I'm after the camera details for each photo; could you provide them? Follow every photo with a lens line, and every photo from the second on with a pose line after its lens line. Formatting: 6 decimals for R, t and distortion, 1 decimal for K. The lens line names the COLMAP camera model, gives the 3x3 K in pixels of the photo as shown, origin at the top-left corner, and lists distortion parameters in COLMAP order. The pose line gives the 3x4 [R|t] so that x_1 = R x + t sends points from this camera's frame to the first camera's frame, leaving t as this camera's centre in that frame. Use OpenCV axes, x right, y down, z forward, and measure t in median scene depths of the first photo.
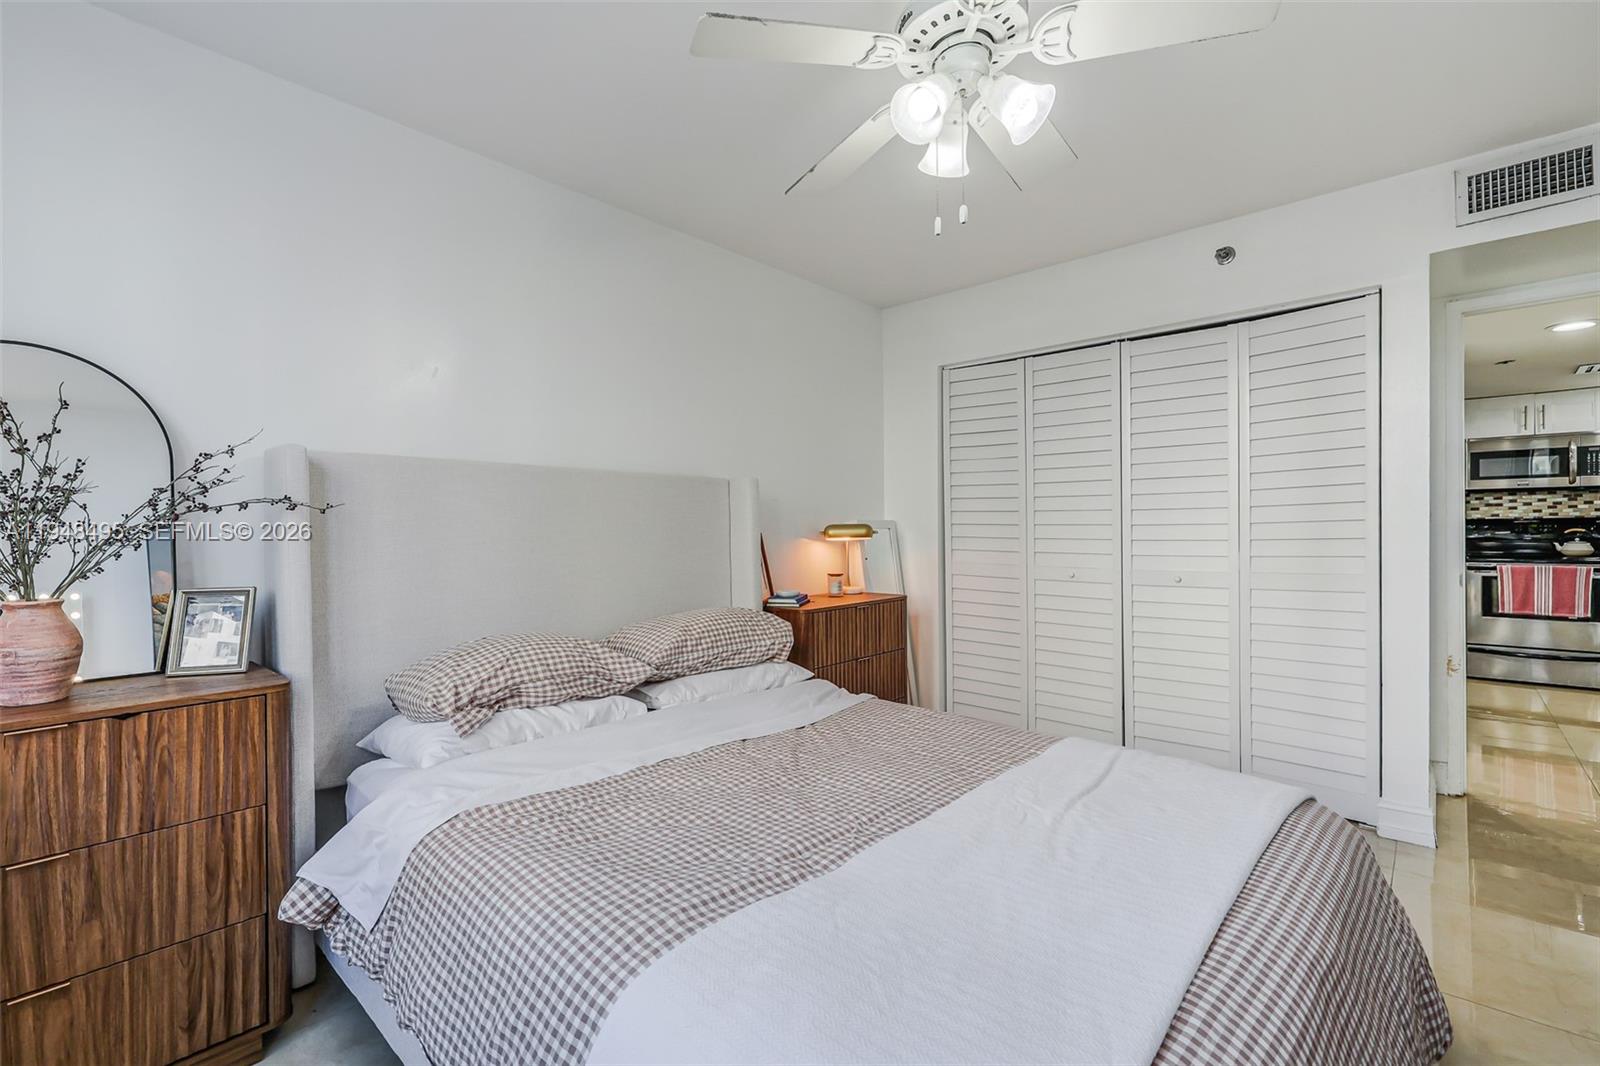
lens RADIAL K [[683.4, 0, 800.0], [0, 683.4, 533.0], [0, 0, 1]] dist [0.000069, 0.000178]
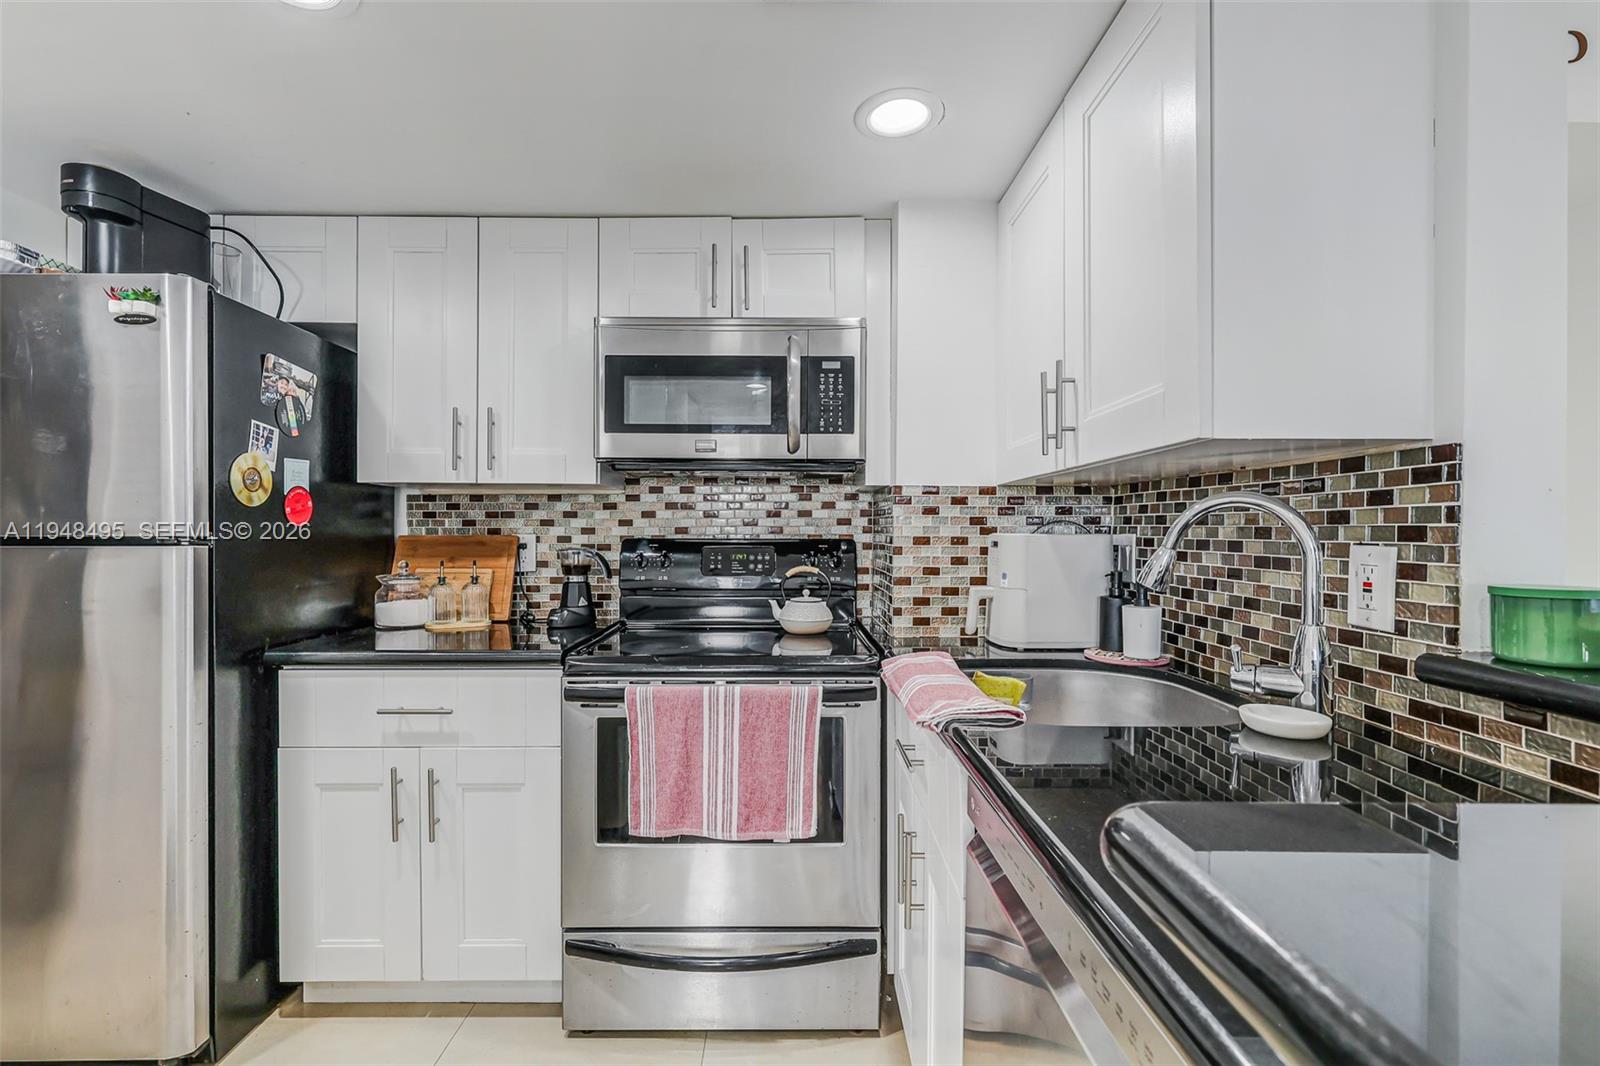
lens RADIAL K [[683.4, 0, 800.0], [0, 683.4, 533.0], [0, 0, 1]] dist [0.000069, 0.000178]
pose [[0.723108, 0.010648, 0.690653, 0.840507], [-0.002918, 0.999919, -0.012361, -0.021290], [-0.690729, 0.006923, 0.723081, 0.697142]]
